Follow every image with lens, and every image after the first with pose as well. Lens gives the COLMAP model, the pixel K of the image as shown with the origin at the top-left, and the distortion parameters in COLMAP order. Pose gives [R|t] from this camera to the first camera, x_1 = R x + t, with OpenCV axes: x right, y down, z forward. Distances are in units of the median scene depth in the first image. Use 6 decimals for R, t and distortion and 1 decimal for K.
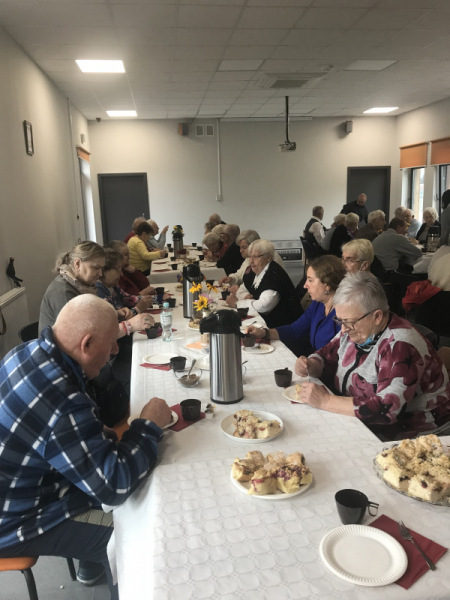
lens RADIAL K [[498.7, 0, 225.0], [0, 498.7, 300.0], [0, 0, 1]] dist [0.035845, -0.034733]
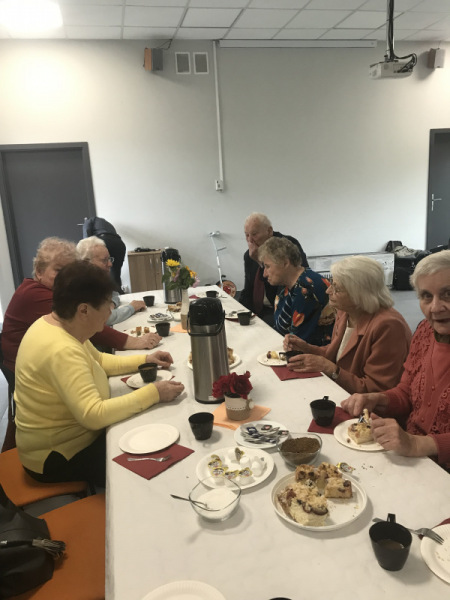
lens RADIAL K [[498.7, 0, 225.0], [0, 498.7, 300.0], [0, 0, 1]] dist [0.035845, -0.034733]
pose [[0.994700, -0.045614, 0.092143, -0.067497], [0.045456, 0.998959, 0.003815, -0.080257], [-0.092221, 0.000394, 0.995739, 0.451623]]
